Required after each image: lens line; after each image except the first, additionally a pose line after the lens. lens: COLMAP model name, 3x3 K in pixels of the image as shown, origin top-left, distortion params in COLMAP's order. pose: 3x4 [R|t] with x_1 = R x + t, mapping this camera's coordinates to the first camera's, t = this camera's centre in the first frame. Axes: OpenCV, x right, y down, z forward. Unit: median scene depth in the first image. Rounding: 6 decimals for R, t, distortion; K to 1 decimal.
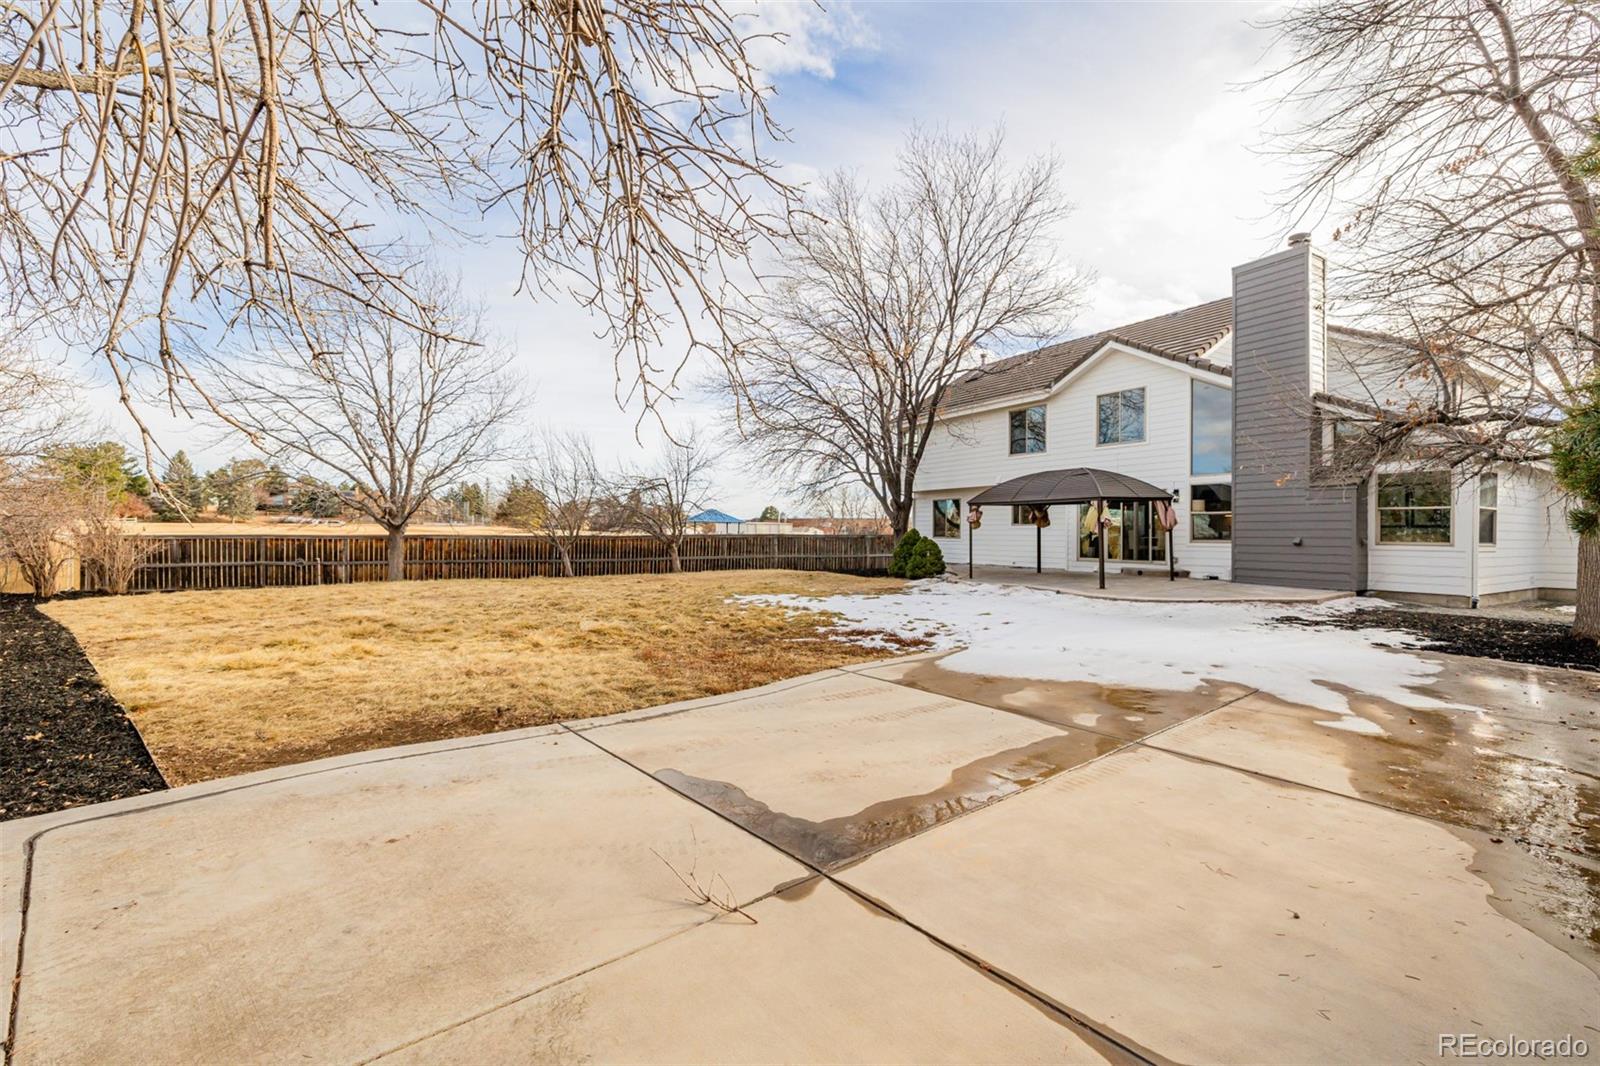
lens RADIAL K [[694.9, 0, 800.0], [0, 694.9, 533.0], [0, 0, 1]] dist [0.000105, 0.000024]
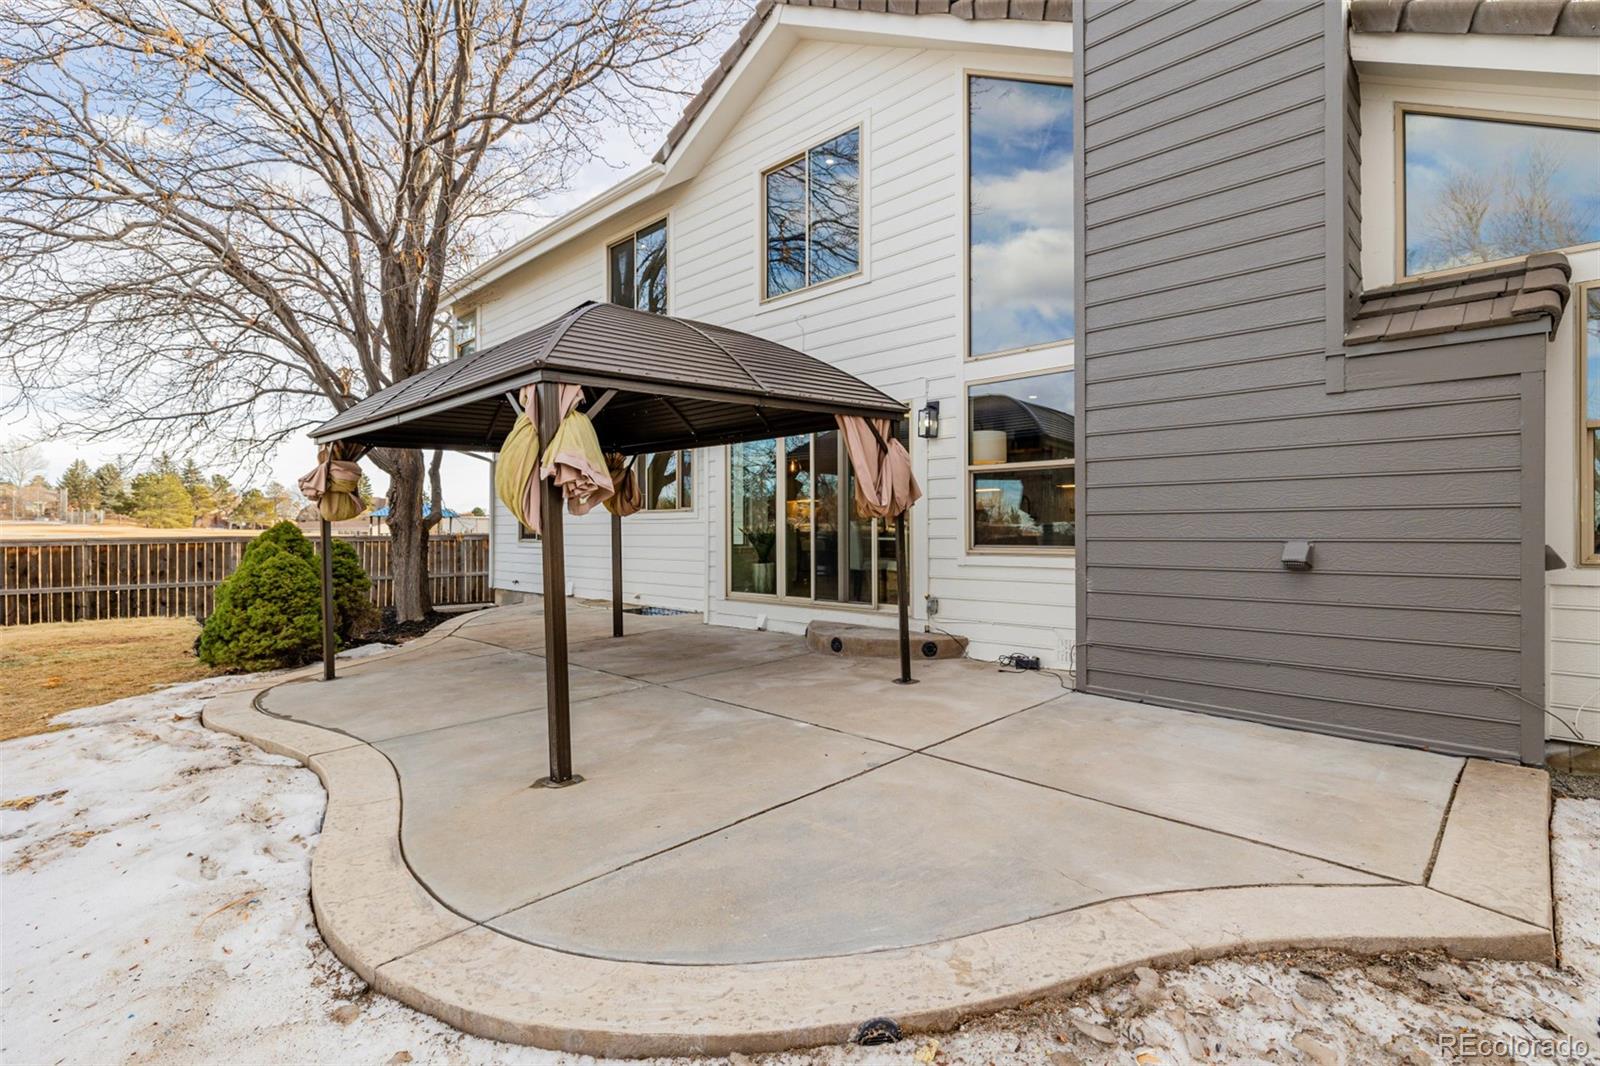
lens RADIAL K [[766.6, 0, 800.0], [0, 766.6, 533.0], [0, 0, 1]] dist [-0.018023, -0.000200]
pose [[0.978295, -0.003458, 0.207190, 0.385804], [0.003060, 0.999993, 0.002242, 0.001780], [-0.207197, -0.001560, 0.978298, 0.620859]]
